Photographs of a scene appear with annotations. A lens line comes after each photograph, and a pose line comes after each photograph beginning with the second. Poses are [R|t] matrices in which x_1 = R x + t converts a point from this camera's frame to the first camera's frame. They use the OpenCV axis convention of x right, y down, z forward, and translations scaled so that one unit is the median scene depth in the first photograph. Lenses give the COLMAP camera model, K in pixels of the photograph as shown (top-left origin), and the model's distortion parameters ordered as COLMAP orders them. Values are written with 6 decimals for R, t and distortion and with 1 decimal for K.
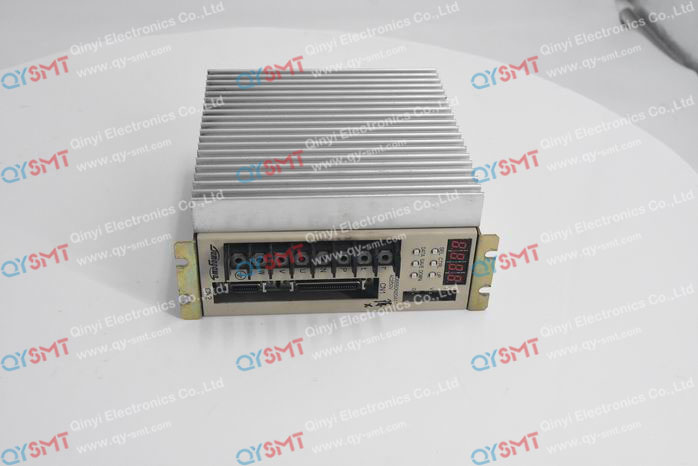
lens RADIAL K [[896.4, 0, 350.1], [0, 896.4, 232.6], [0, 0, 1]] dist [0.027917, 0.000000]
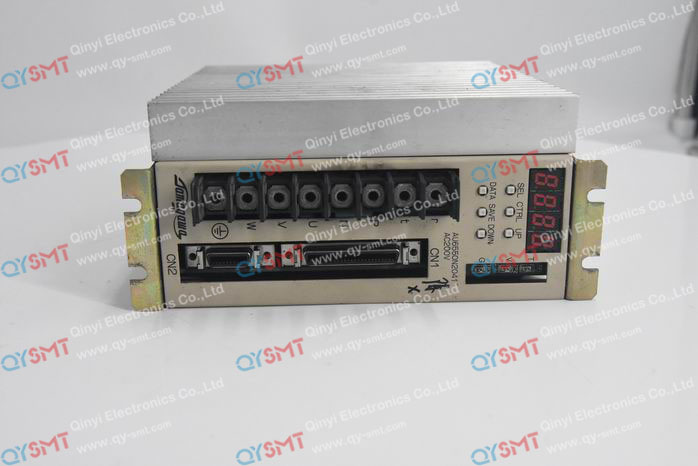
lens RADIAL K [[896.4, 0, 351.0], [0, 896.4, 232.2], [0, 0, 1]] dist [0.027917, 0.000000]
pose [[0.998030, -0.027679, -0.056300, 0.012742], [0.007301, 0.942555, -0.333973, 0.266806], [0.062310, 0.332904, 0.940900, 0.369541]]
